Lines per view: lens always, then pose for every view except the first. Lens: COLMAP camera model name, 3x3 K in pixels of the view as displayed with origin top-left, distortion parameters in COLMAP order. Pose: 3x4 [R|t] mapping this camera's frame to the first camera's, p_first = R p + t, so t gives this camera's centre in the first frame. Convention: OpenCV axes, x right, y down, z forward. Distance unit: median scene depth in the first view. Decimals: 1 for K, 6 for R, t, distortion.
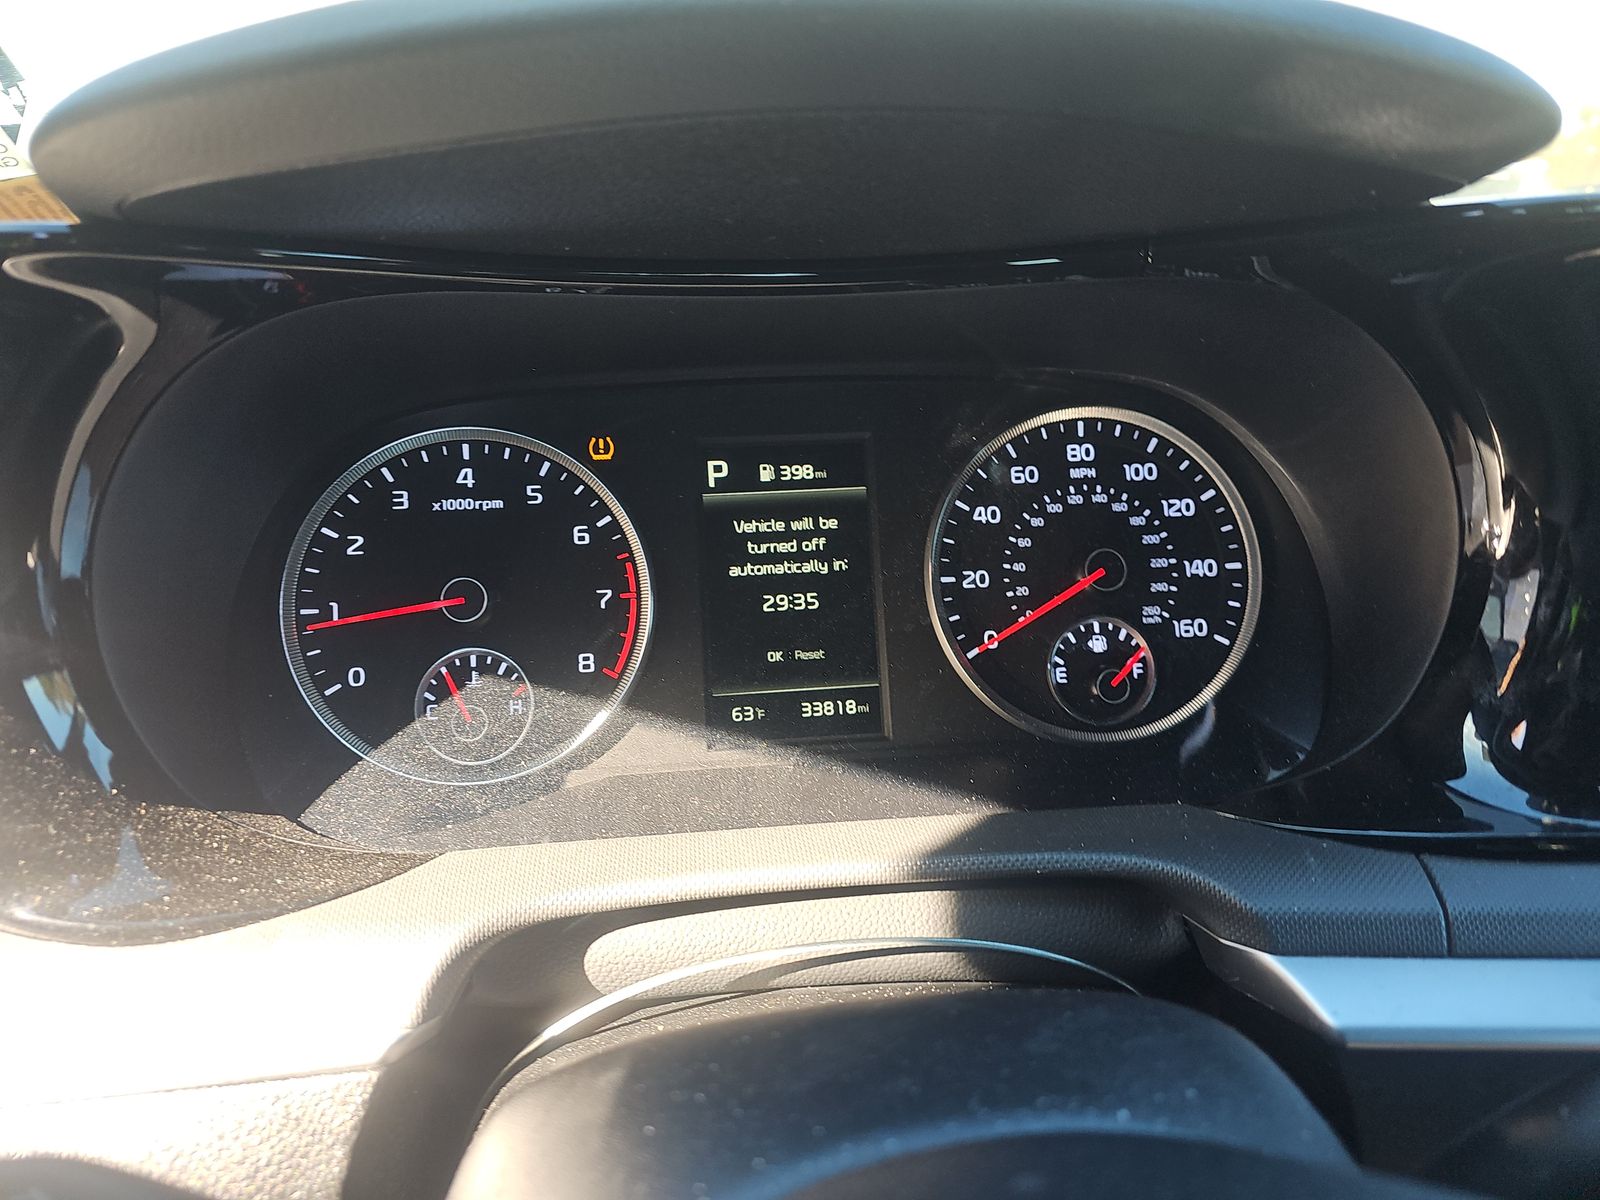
lens RADIAL K [[1055.1, 0, 802.1], [0, 1055.1, 600.7], [0, 0, 1]] dist [0.001226, -0.011834]
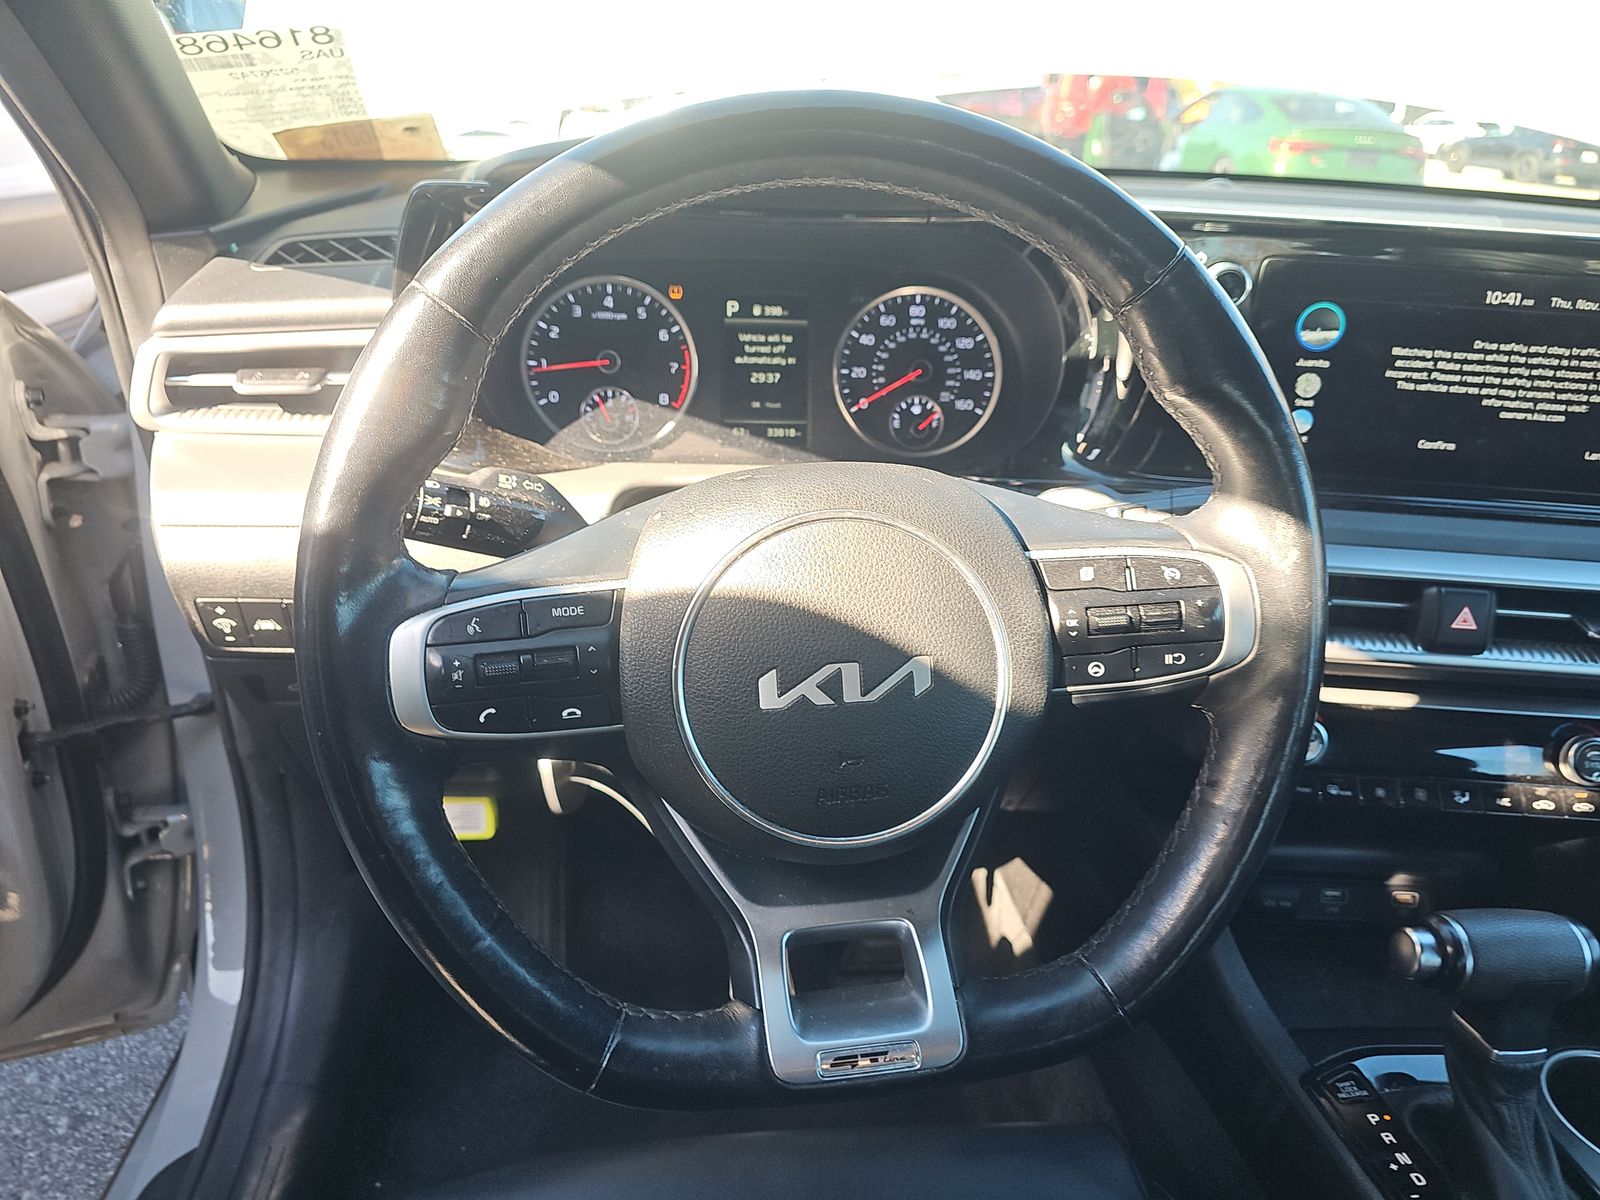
lens RADIAL K [[1055.1, 0, 801.0], [0, 1055.1, 612.2], [0, 0, 1]] dist [0.001226, -0.011834]
pose [[0.997800, 0.064857, 0.013756, 0.057721], [-0.066075, 0.989837, 0.125923, 0.185096], [-0.005449, -0.126555, 0.991945, -1.040128]]
